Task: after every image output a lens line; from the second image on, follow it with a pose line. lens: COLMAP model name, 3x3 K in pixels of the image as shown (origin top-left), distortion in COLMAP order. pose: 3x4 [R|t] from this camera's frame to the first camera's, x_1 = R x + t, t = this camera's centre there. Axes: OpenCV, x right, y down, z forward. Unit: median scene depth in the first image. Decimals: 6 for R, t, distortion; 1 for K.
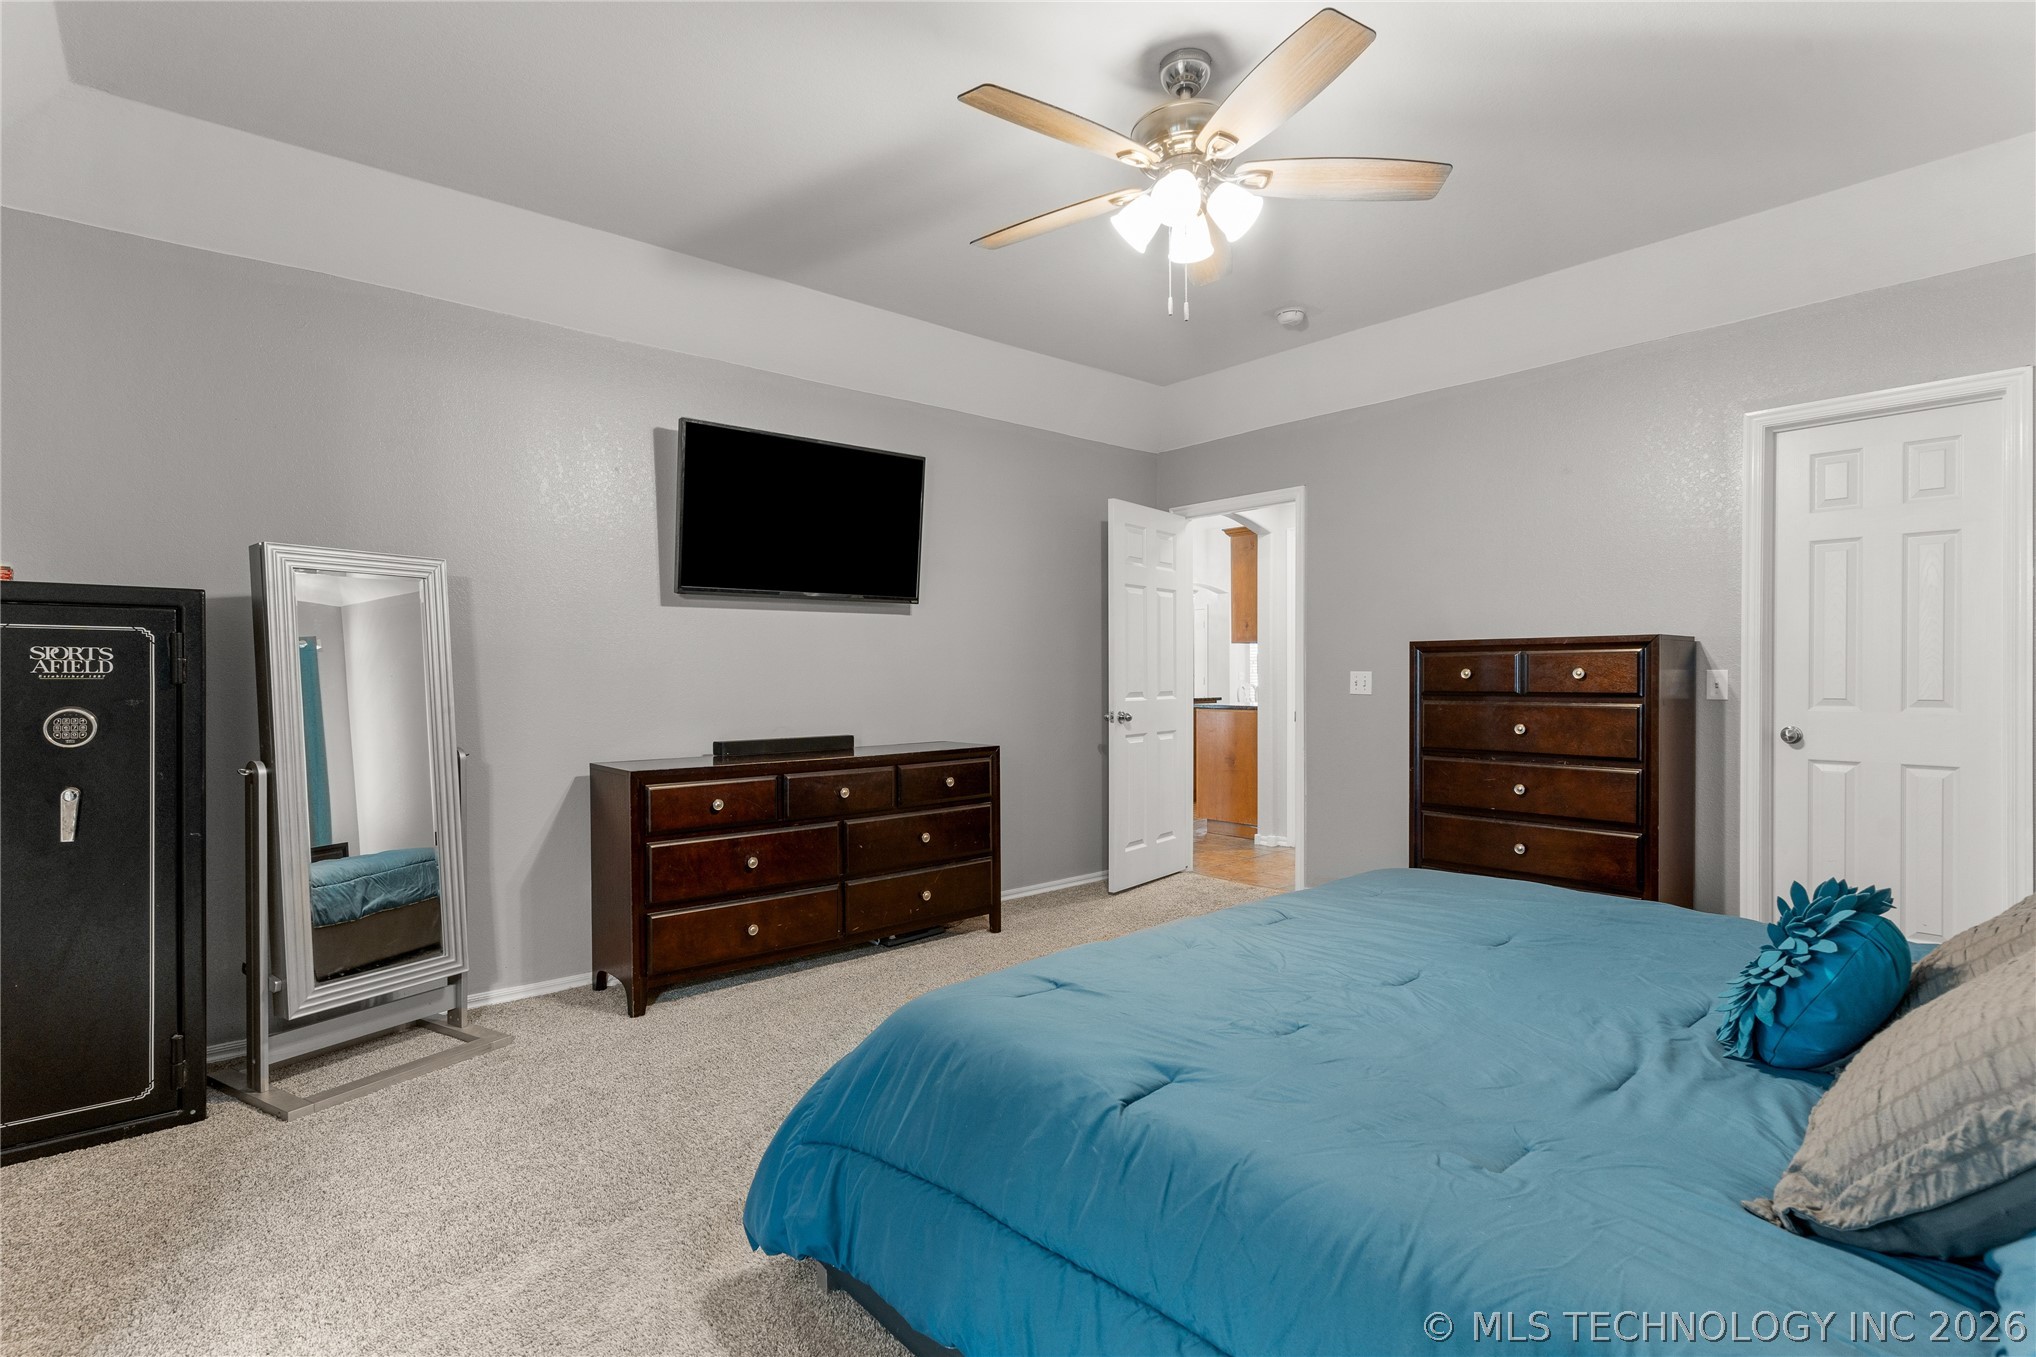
lens RADIAL K [[985.4, 0, 1017.3], [0, 985.4, 672.3], [0, 0, 1]] dist [0.000464, 0.002755]
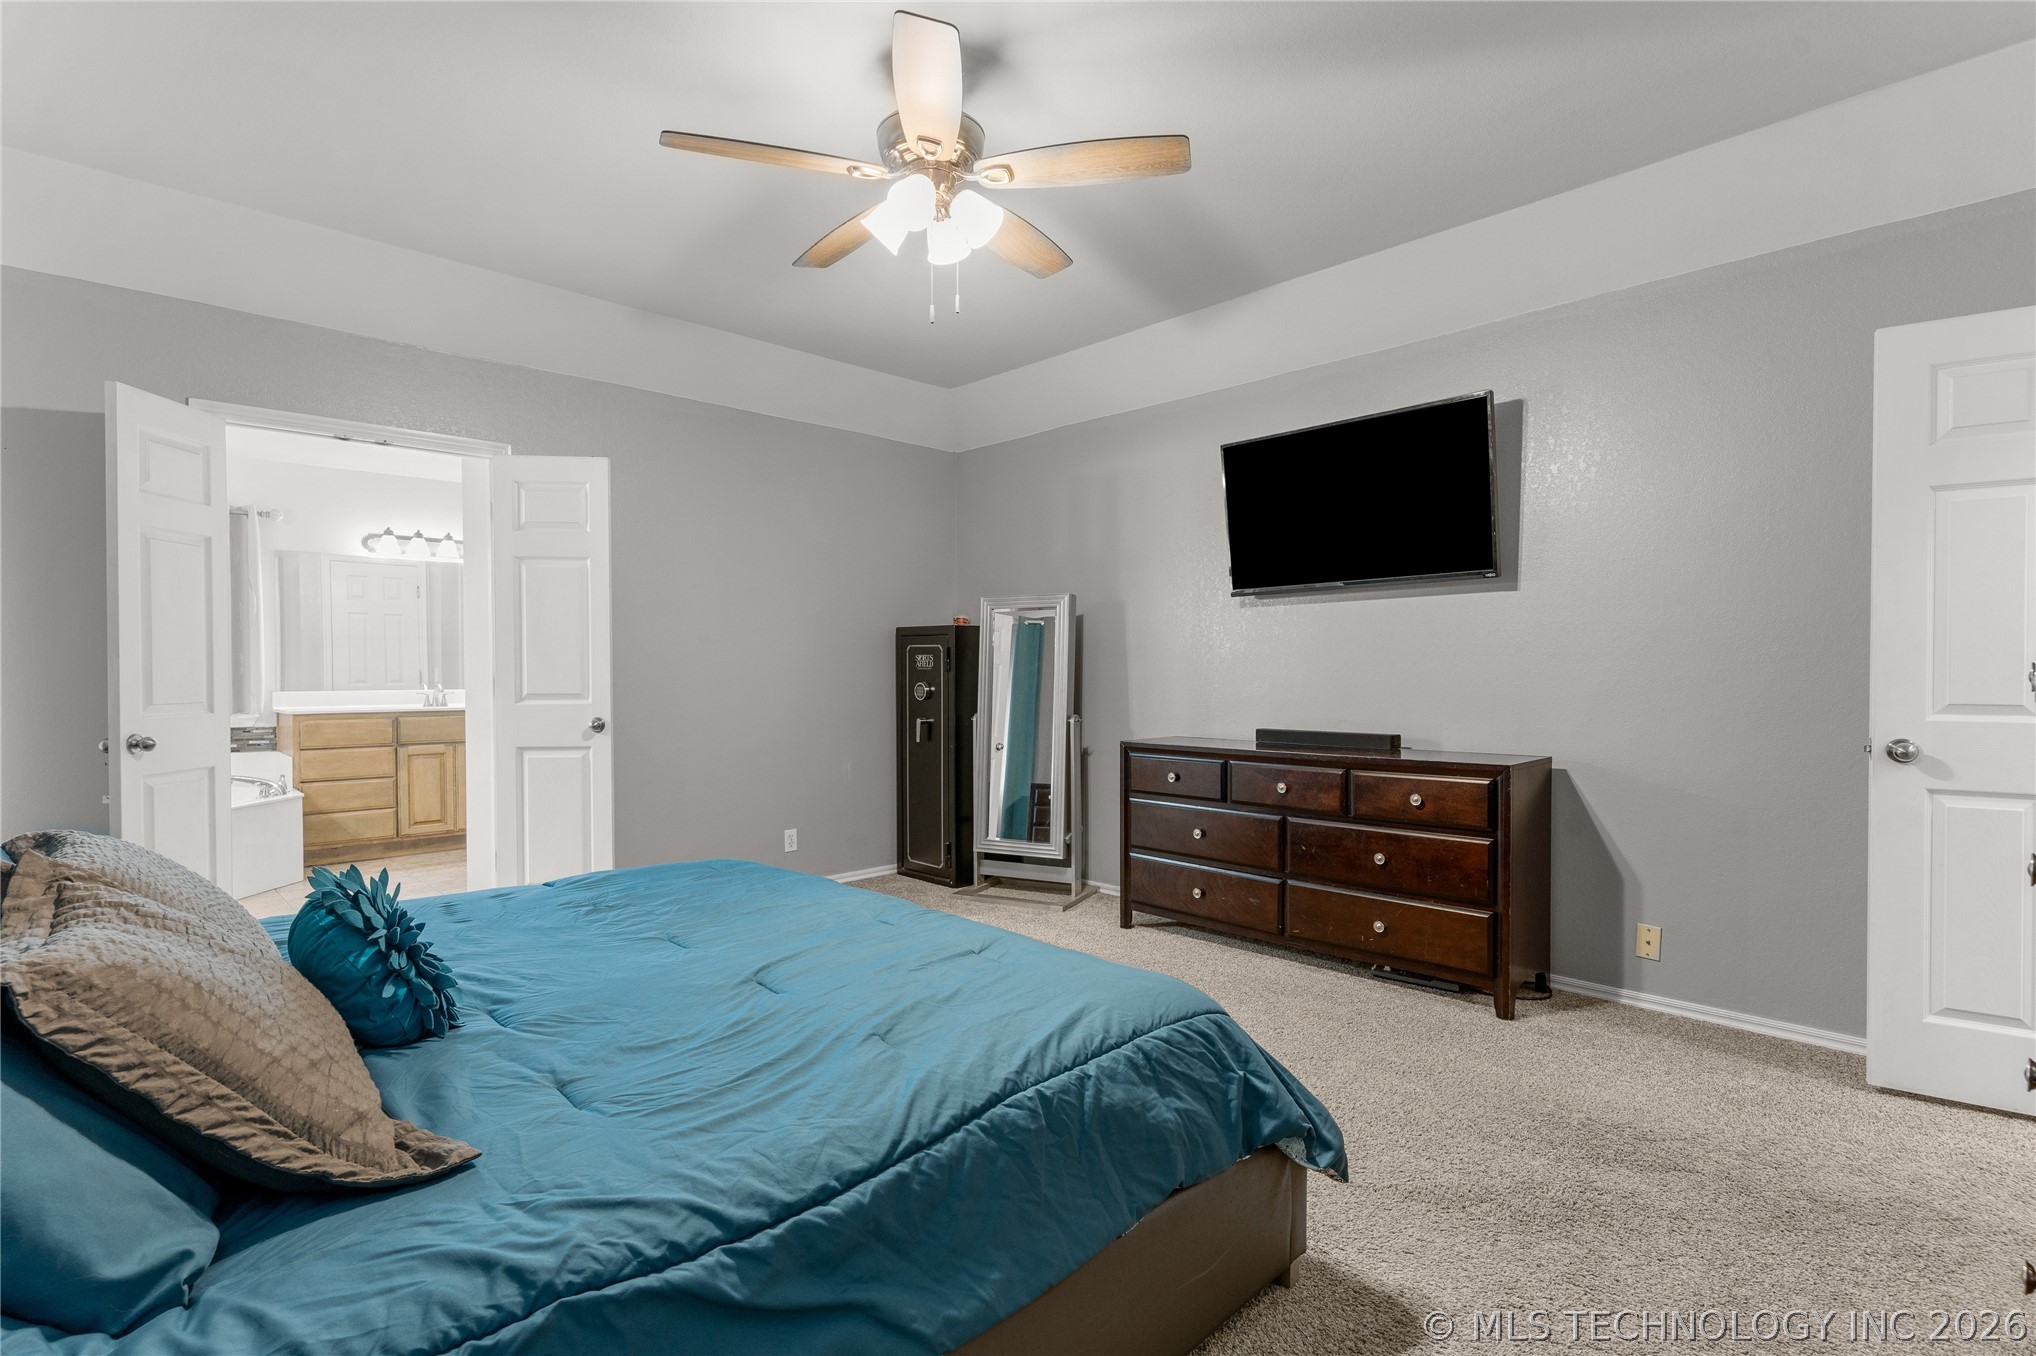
lens RADIAL K [[985.4, 0, 1010.5], [0, 985.4, 677.4], [0, 0, 1]] dist [0.000464, 0.002755]
pose [[0.047362, 0.012536, -0.998799, 0.764257], [0.003270, 0.999914, 0.012706, -0.001150], [0.998872, -0.003868, 0.047317, 0.660456]]
